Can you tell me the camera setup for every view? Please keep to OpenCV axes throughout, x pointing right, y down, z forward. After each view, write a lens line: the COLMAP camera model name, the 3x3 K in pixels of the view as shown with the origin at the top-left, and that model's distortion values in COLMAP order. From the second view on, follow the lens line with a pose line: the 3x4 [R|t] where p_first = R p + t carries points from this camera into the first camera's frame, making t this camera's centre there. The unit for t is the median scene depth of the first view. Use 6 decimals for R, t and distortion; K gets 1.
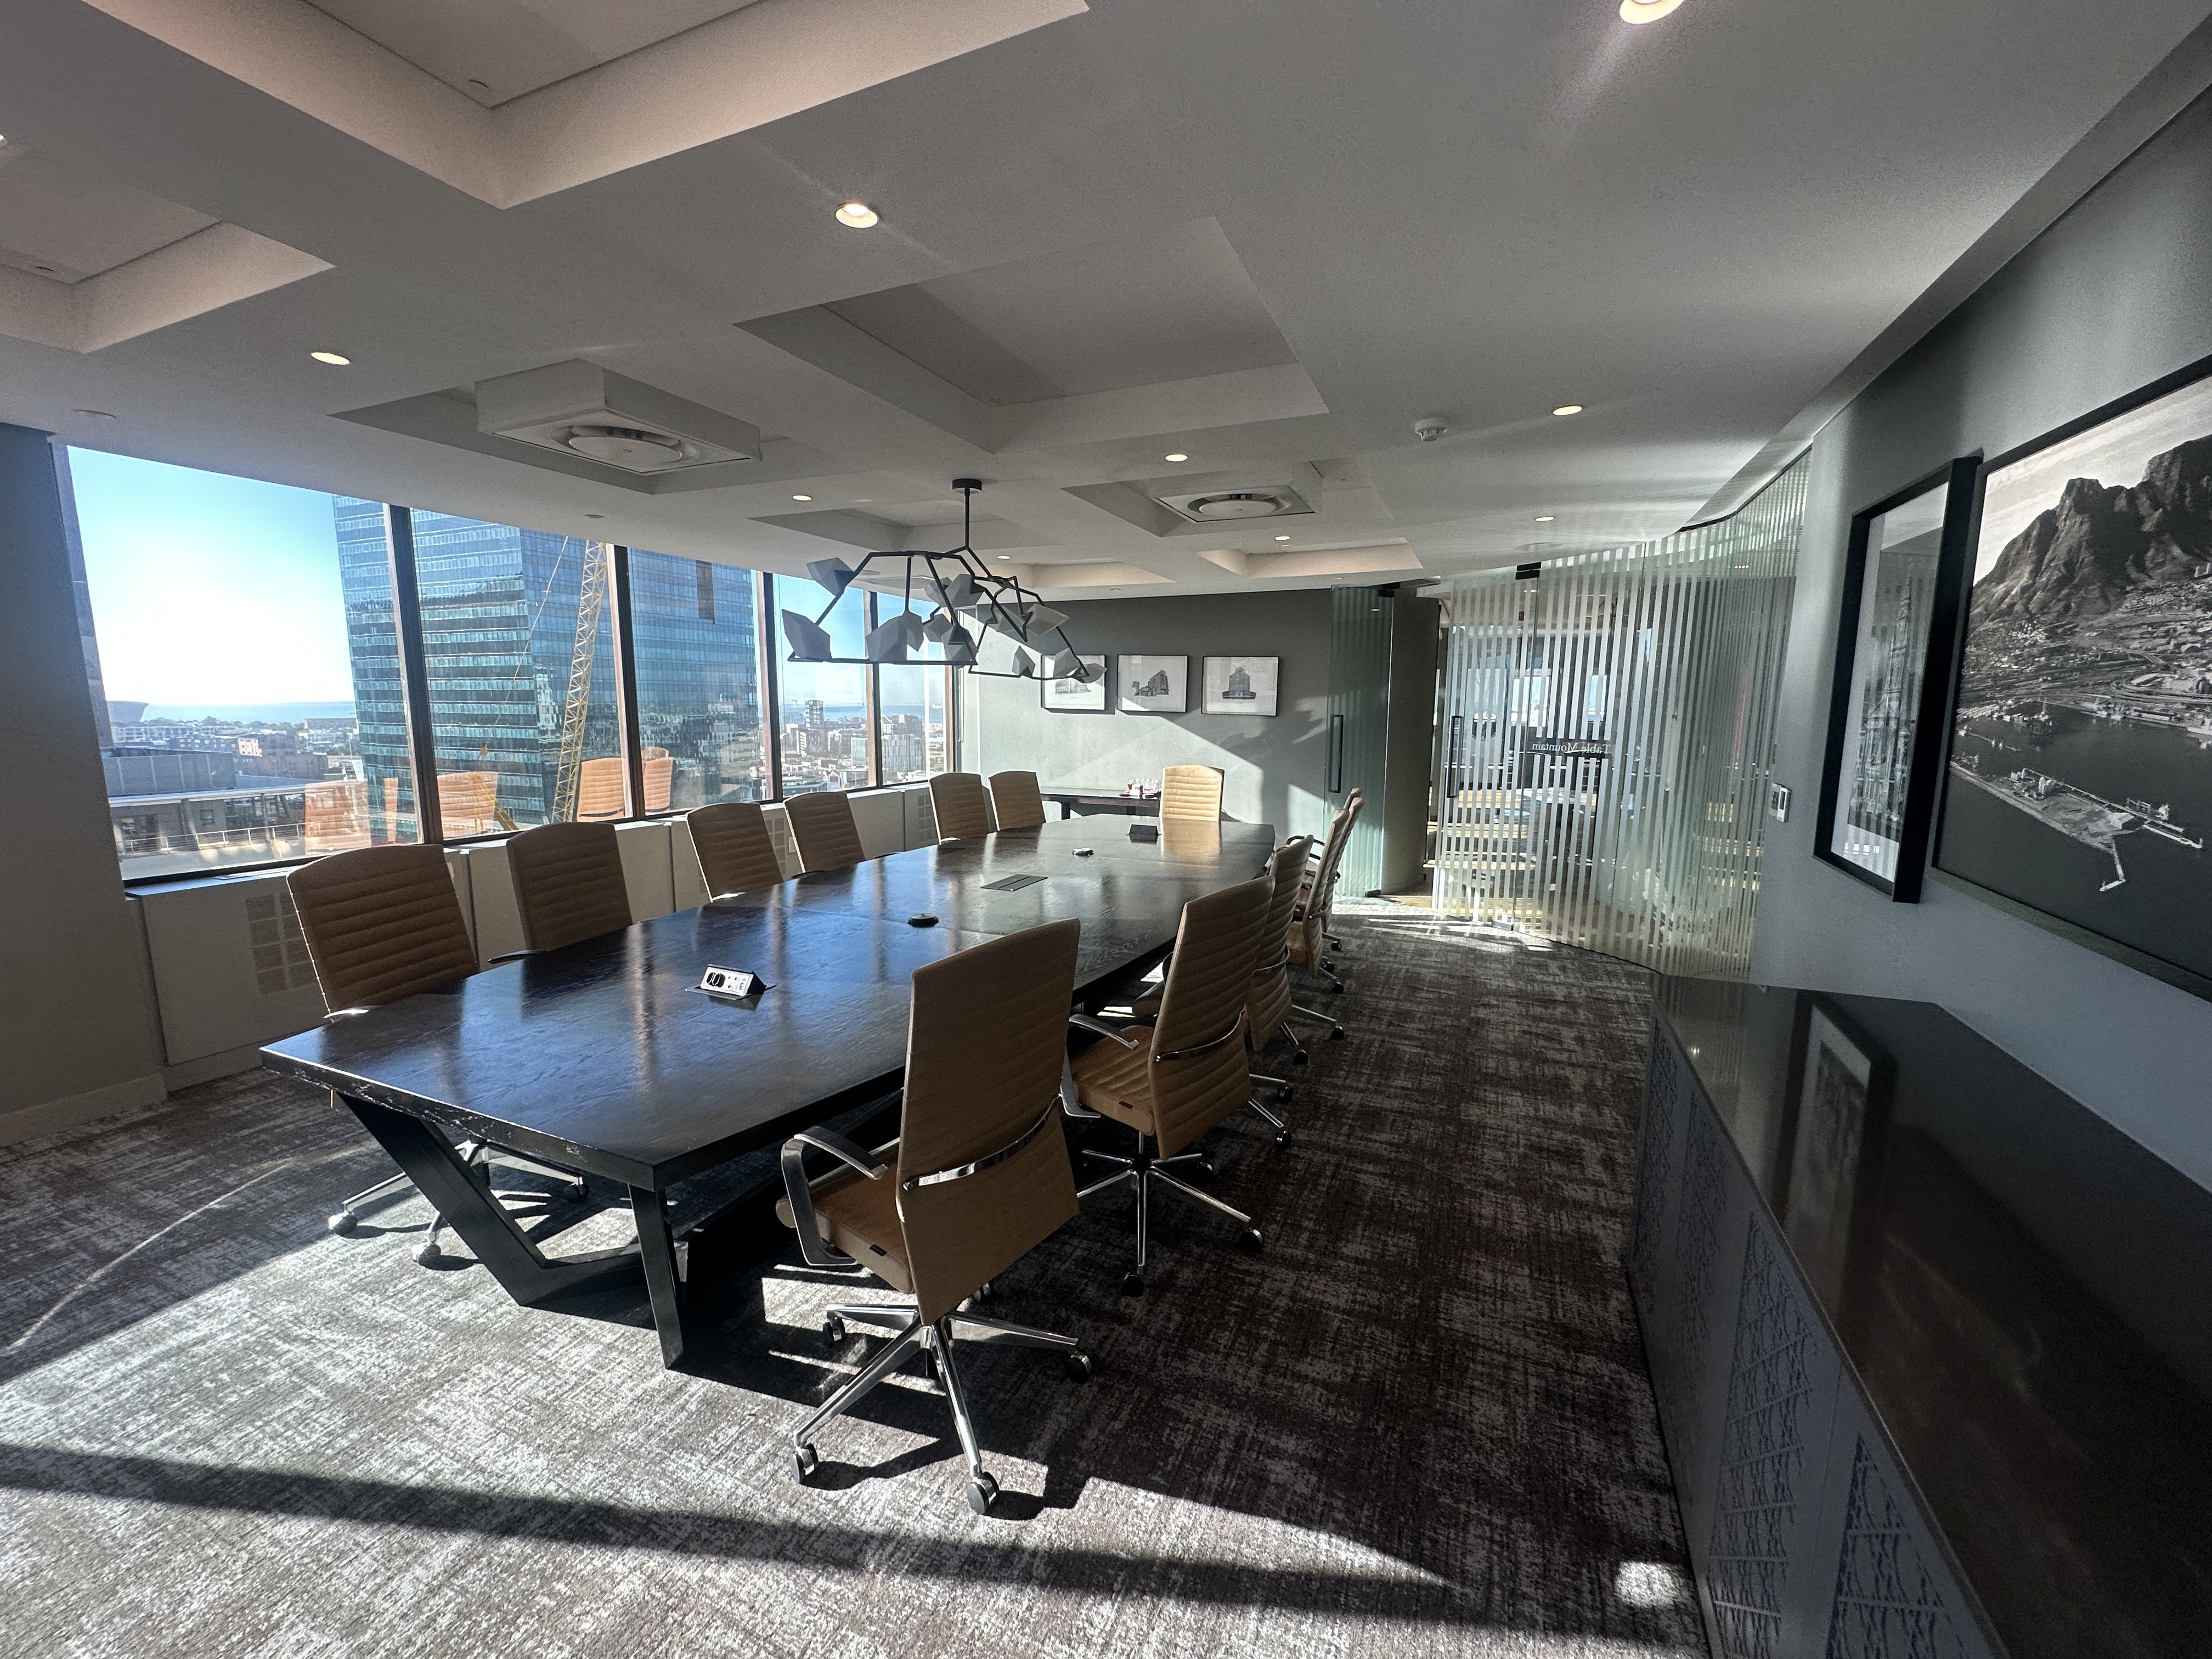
lens RADIAL K [[882.7, 0, 1104.3], [0, 882.7, 827.7], [0, 0, 1]] dist [0.001061, 0.000145]
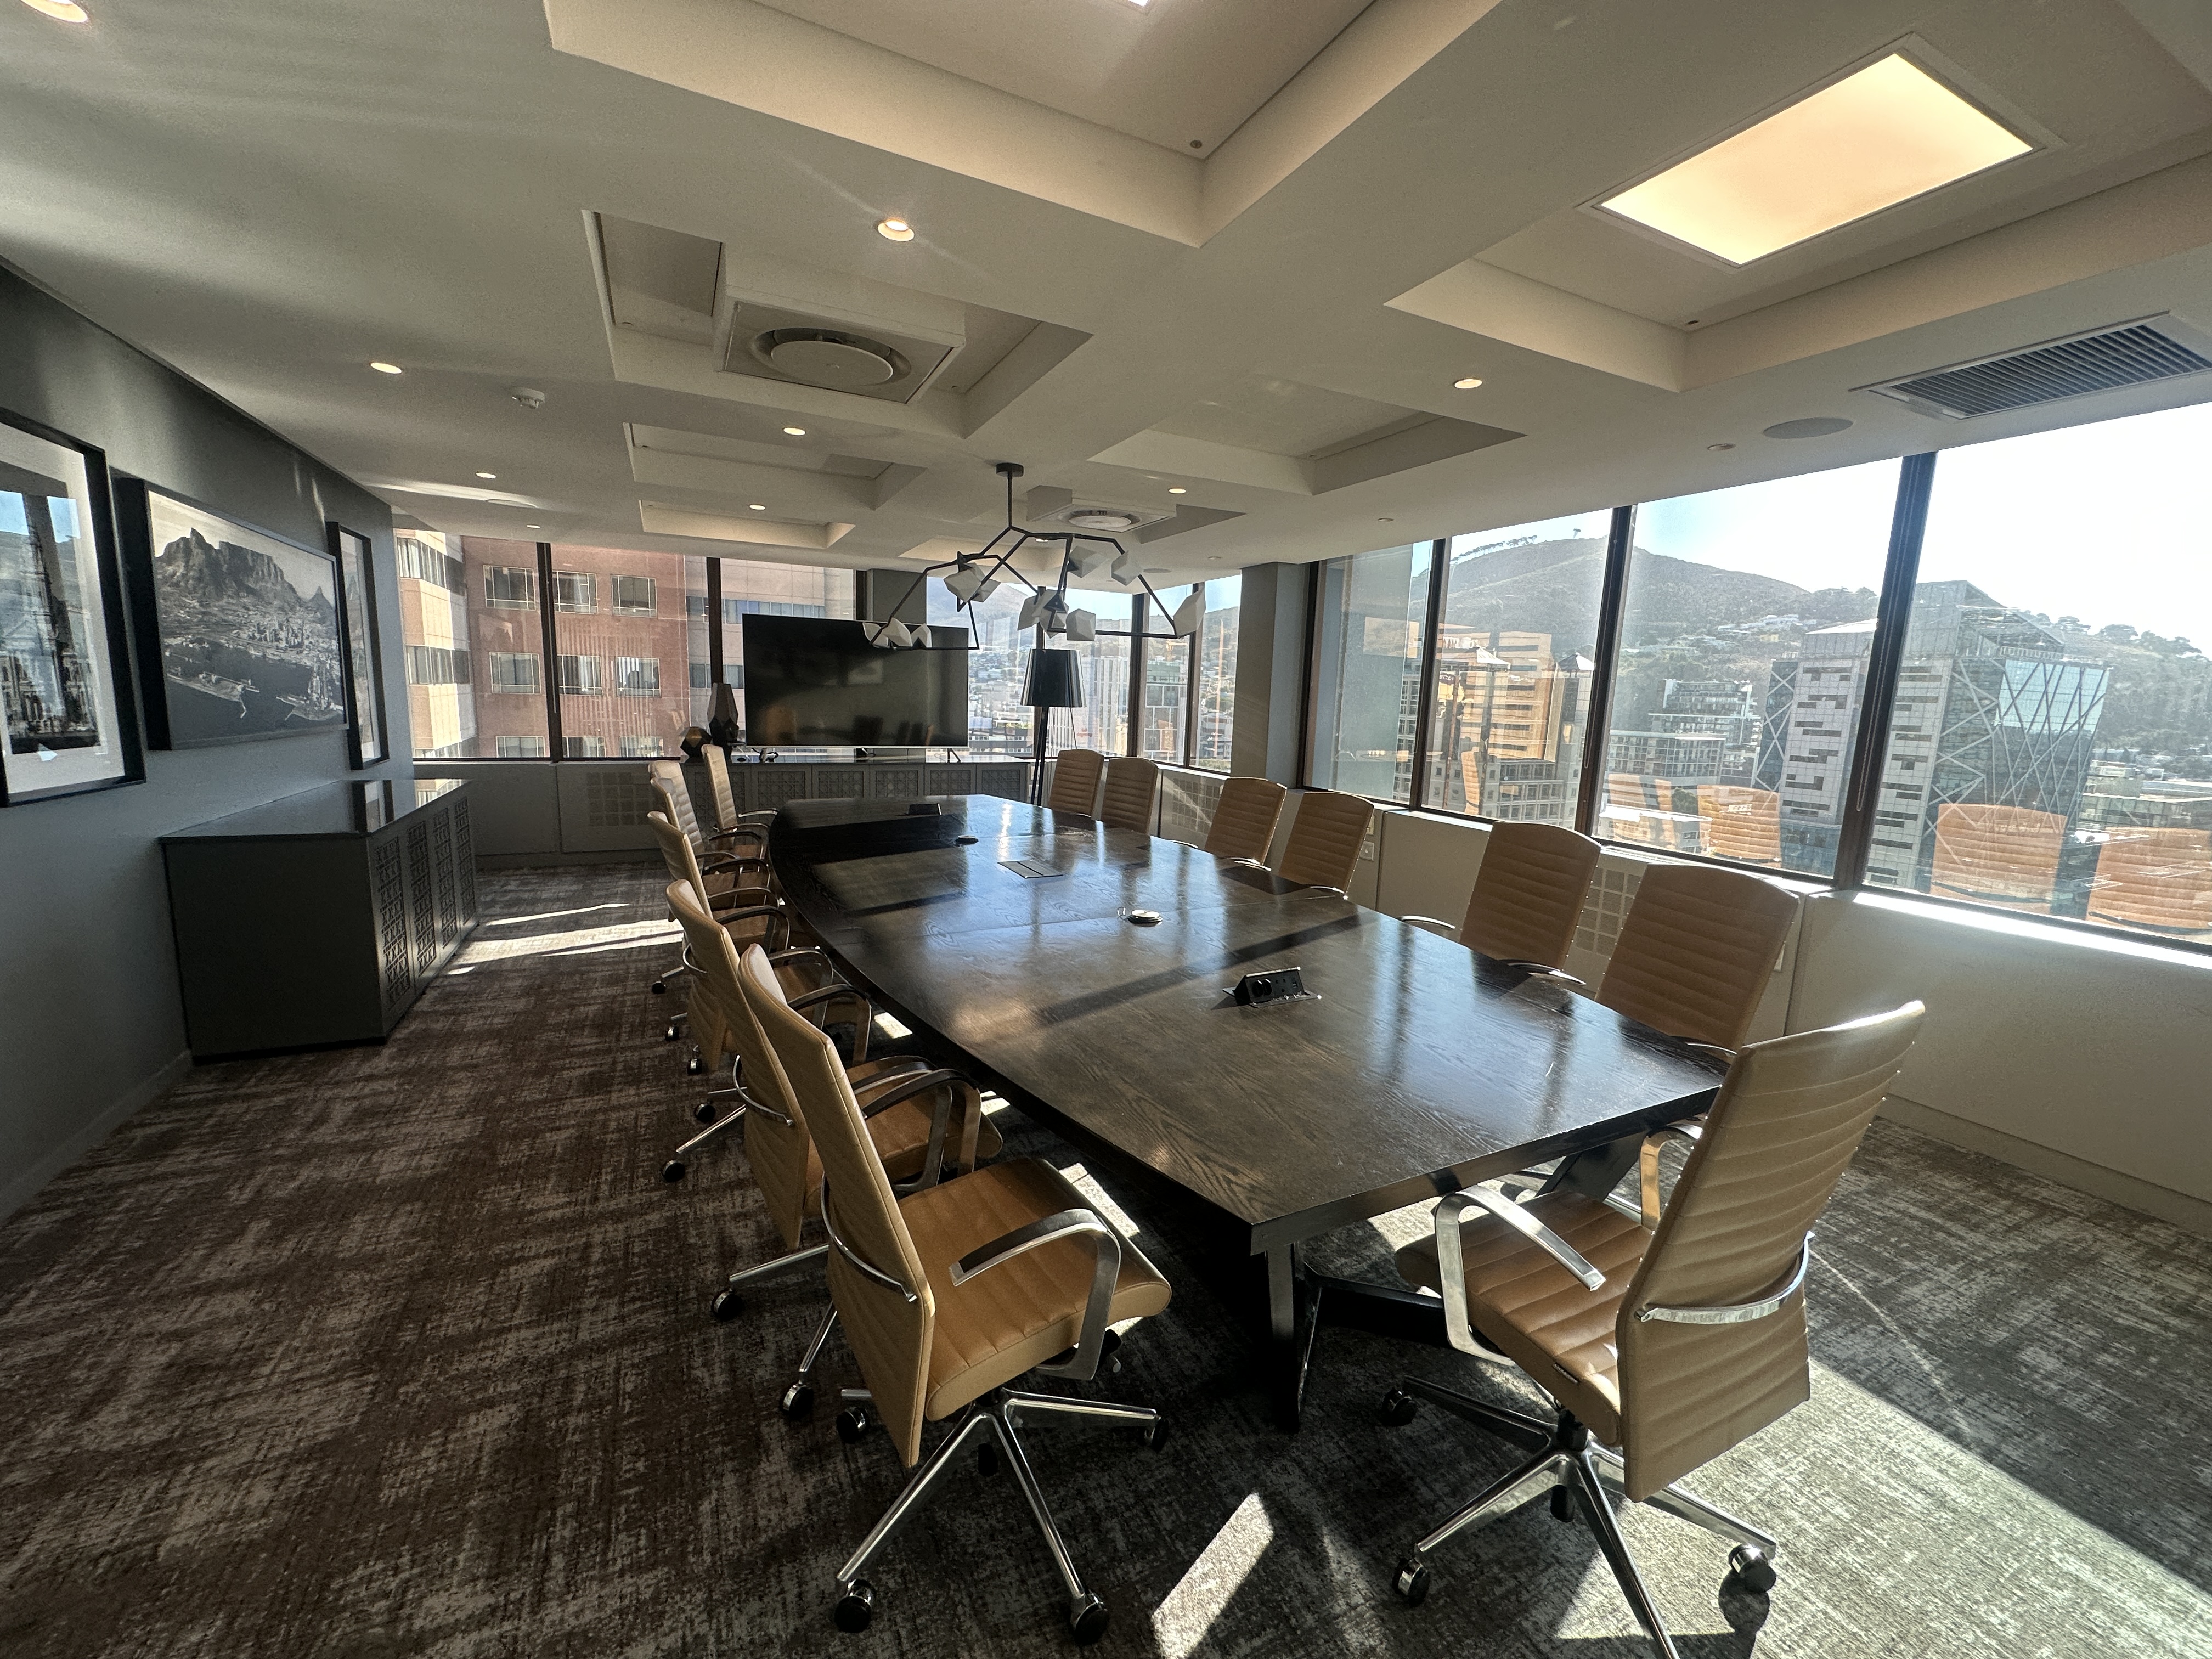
lens RADIAL K [[882.7, 0, 1104.9], [0, 882.7, 827.6], [0, 0, 1]] dist [0.001061, 0.000145]
pose [[-0.642094, 0.087361, -0.761632, 0.961533], [-0.146070, 0.961344, 0.233412, -0.363178], [0.752582, 0.261124, -0.604512, 2.834276]]
